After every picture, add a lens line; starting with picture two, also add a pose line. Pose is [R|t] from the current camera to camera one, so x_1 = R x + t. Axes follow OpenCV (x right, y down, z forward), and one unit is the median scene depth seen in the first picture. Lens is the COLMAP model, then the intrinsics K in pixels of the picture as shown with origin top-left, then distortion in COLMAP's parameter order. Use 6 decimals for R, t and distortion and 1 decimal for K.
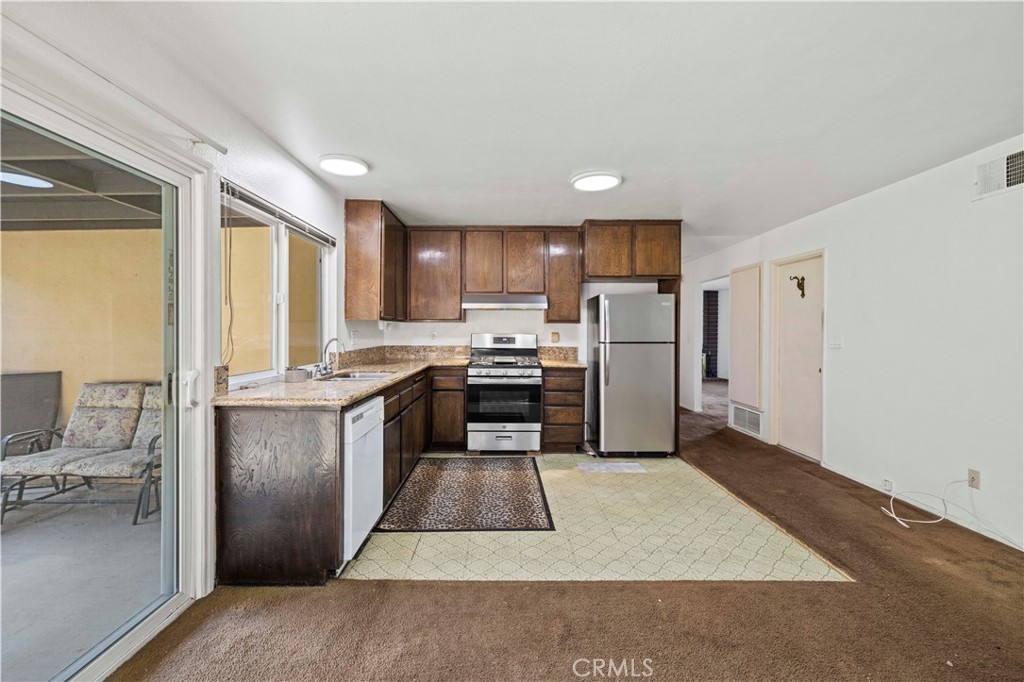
lens RADIAL K [[434.7, 0, 504.0], [0, 434.7, 329.1], [0, 0, 1]] dist [0.001157, 0.000172]
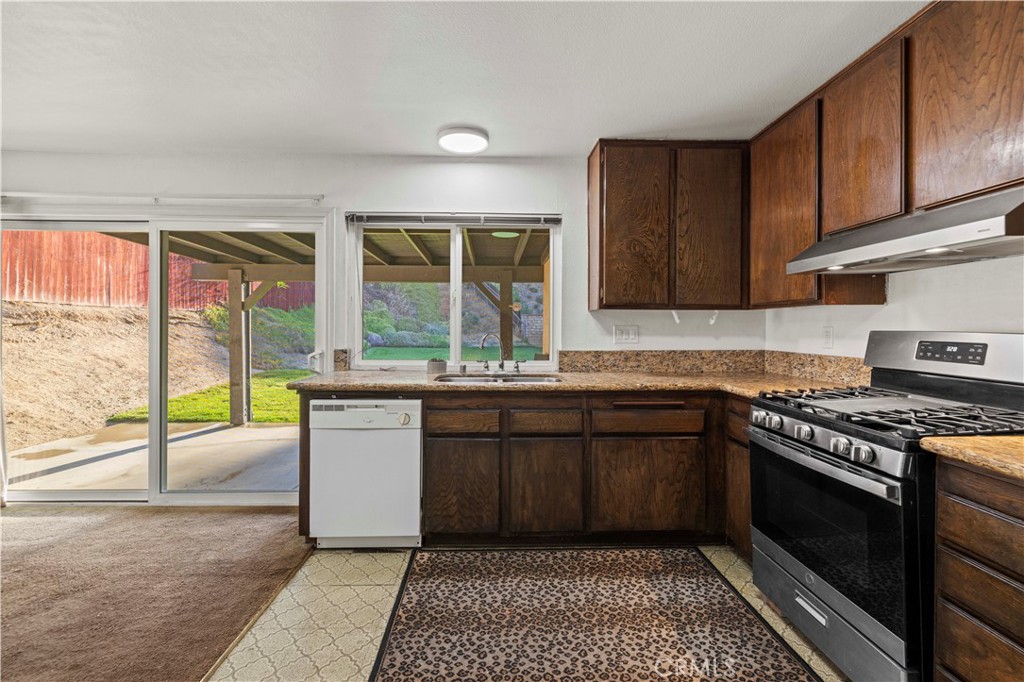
lens RADIAL K [[434.7, 0, 504.0], [0, 434.7, 329.1], [0, 0, 1]] dist [0.001157, 0.000172]
pose [[0.028114, 0.002721, -0.999601, 0.384361], [0.001089, 0.999996, 0.002753, 0.008477], [0.999604, -0.001165, 0.028111, 0.762829]]
